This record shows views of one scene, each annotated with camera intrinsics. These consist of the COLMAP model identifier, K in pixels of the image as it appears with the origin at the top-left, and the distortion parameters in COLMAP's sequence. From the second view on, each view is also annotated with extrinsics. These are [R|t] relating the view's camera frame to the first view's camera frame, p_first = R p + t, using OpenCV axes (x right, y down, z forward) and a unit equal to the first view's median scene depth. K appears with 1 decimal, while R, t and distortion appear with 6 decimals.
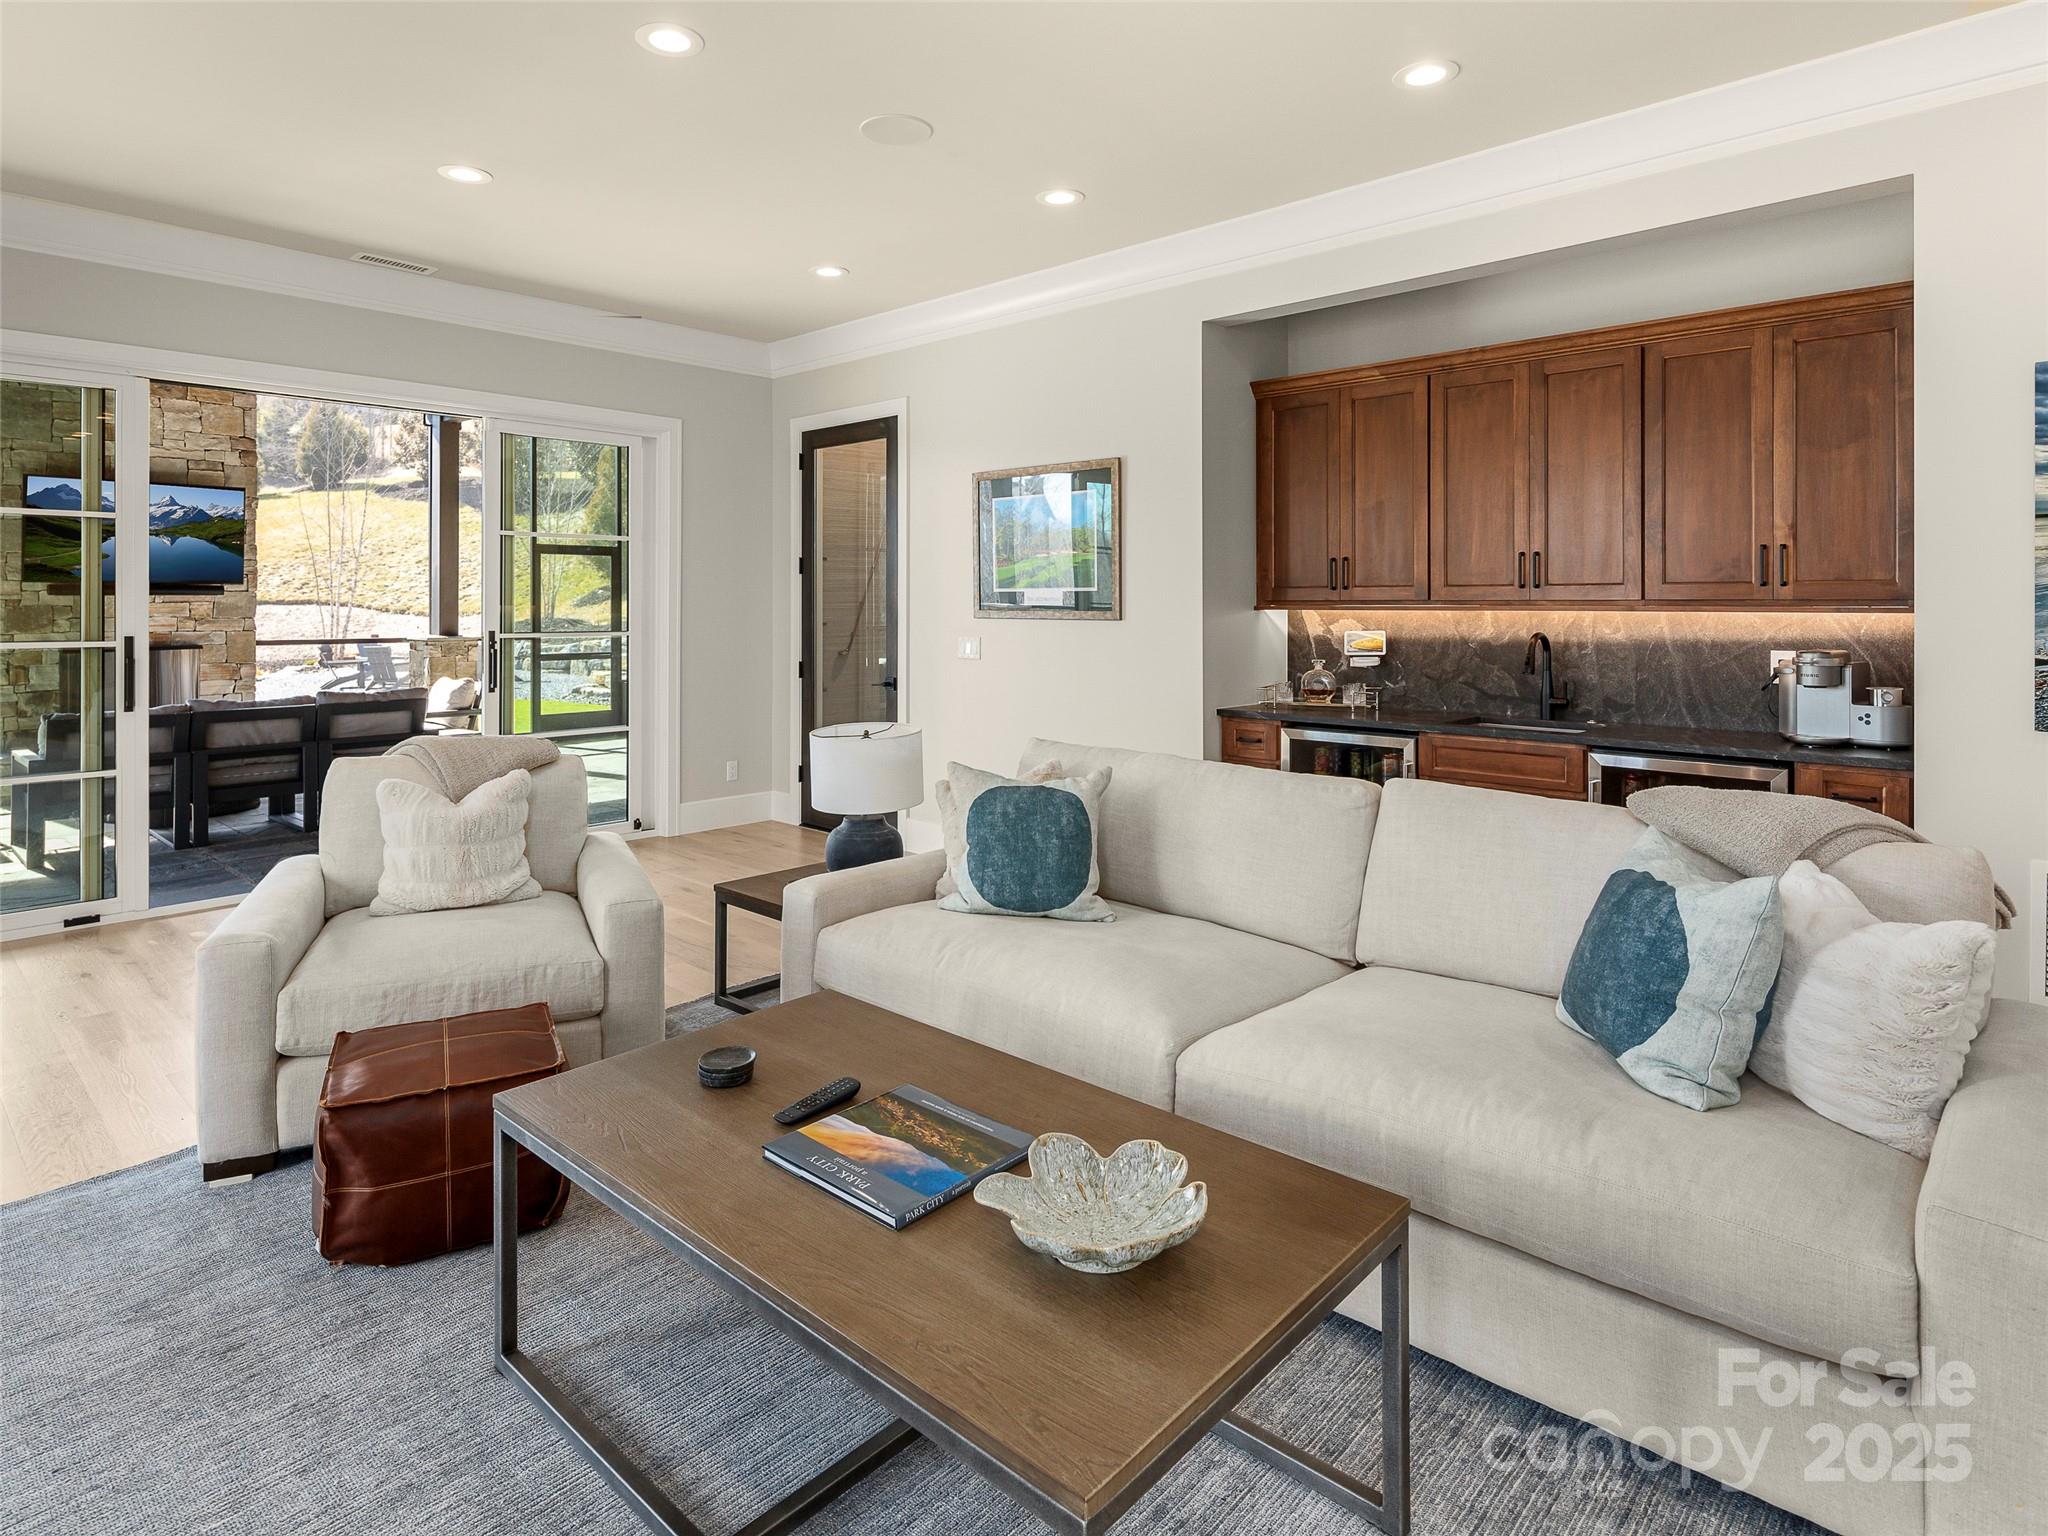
lens RADIAL K [[1117.4, 0, 1025.3], [0, 1117.4, 747.7], [0, 0, 1]] dist [0.001277, 0.000667]
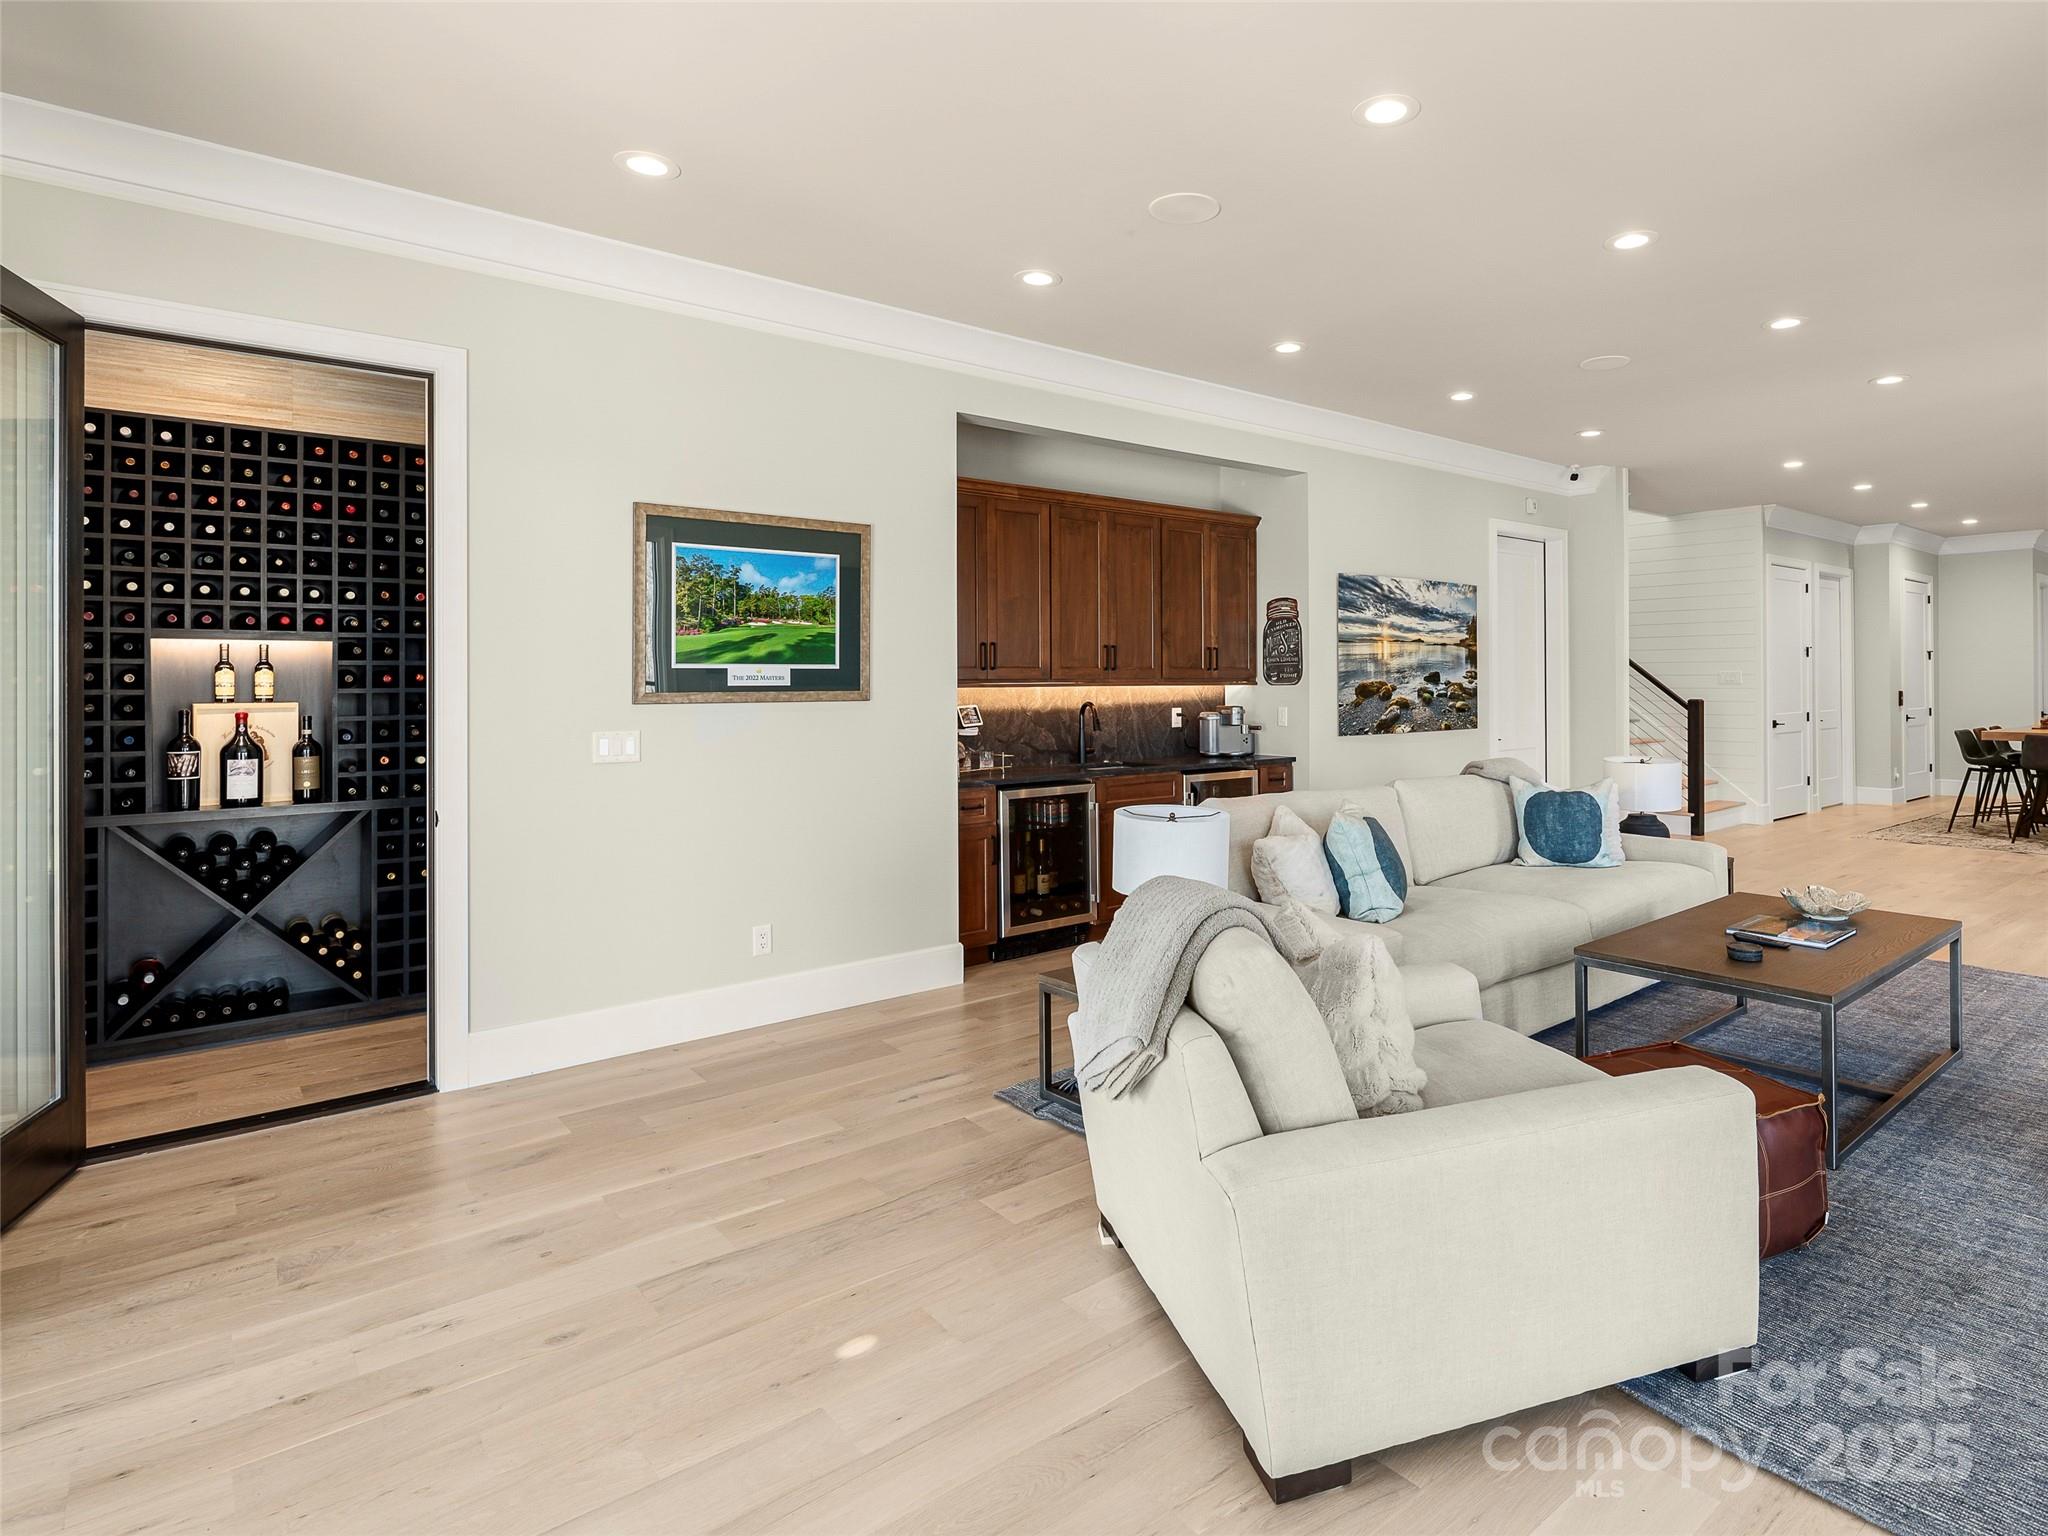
lens RADIAL K [[1117.4, 0, 1031.0], [0, 1117.4, 778.5], [0, 0, 1]] dist [0.001277, 0.000667]
pose [[0.147468, -0.086542, 0.985273, -0.886639], [0.131769, 0.989004, 0.067147, -0.104449], [-0.980250, 0.119927, 0.157250, 0.809467]]
